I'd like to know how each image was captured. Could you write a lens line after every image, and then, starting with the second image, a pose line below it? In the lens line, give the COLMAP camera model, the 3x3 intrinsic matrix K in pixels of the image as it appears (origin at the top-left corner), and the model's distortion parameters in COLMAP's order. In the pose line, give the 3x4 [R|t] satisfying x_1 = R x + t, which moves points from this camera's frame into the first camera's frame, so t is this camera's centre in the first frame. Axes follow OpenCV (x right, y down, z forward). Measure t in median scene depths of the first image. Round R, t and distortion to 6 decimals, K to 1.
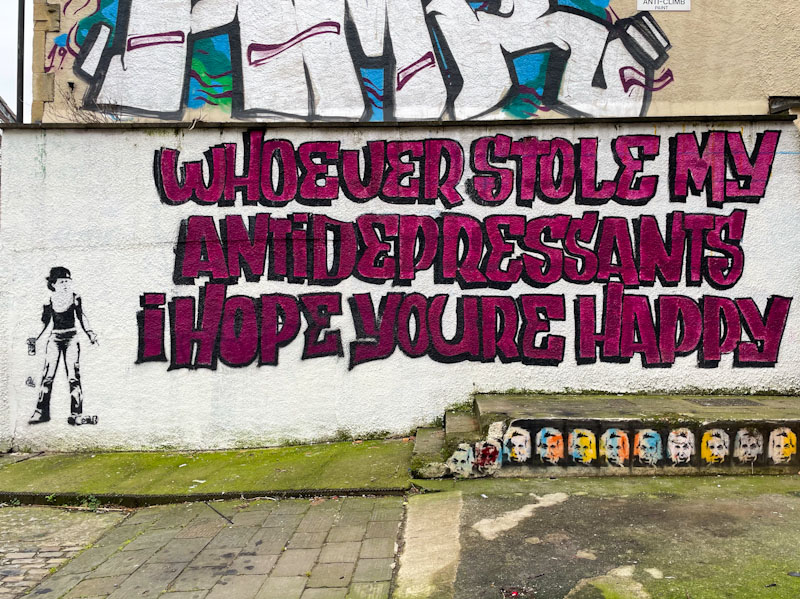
lens RADIAL K [[723.1, 0, 447.2], [0, 723.1, 284.6], [0, 0, 1]] dist [0.089091, -0.103446]
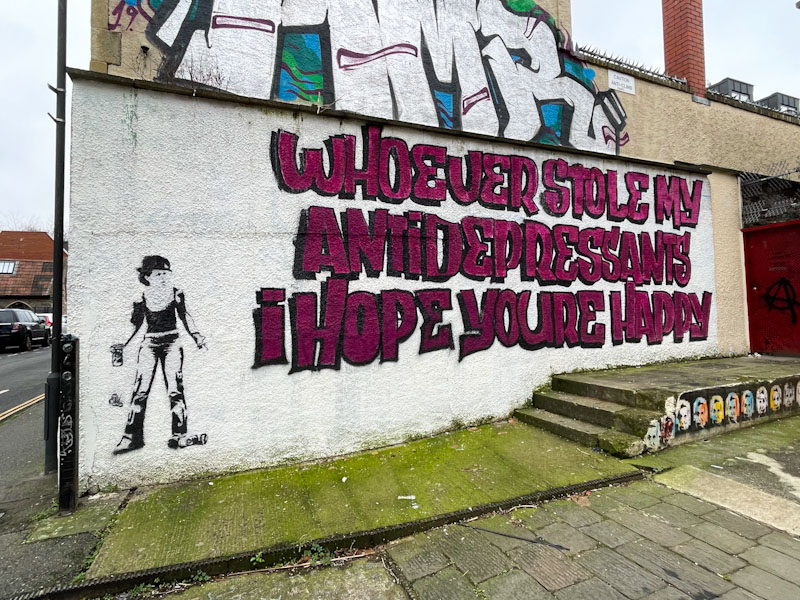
lens RADIAL K [[446.2, 0, 394.7], [0, 446.2, 292.8], [0, 0, 1]] dist [-0.007947, 0.000484]
pose [[0.913133, -0.000531, 0.407661, -0.486239], [0.013307, 0.999505, -0.028504, 0.034640], [-0.407444, 0.031453, 0.912688, 0.440704]]
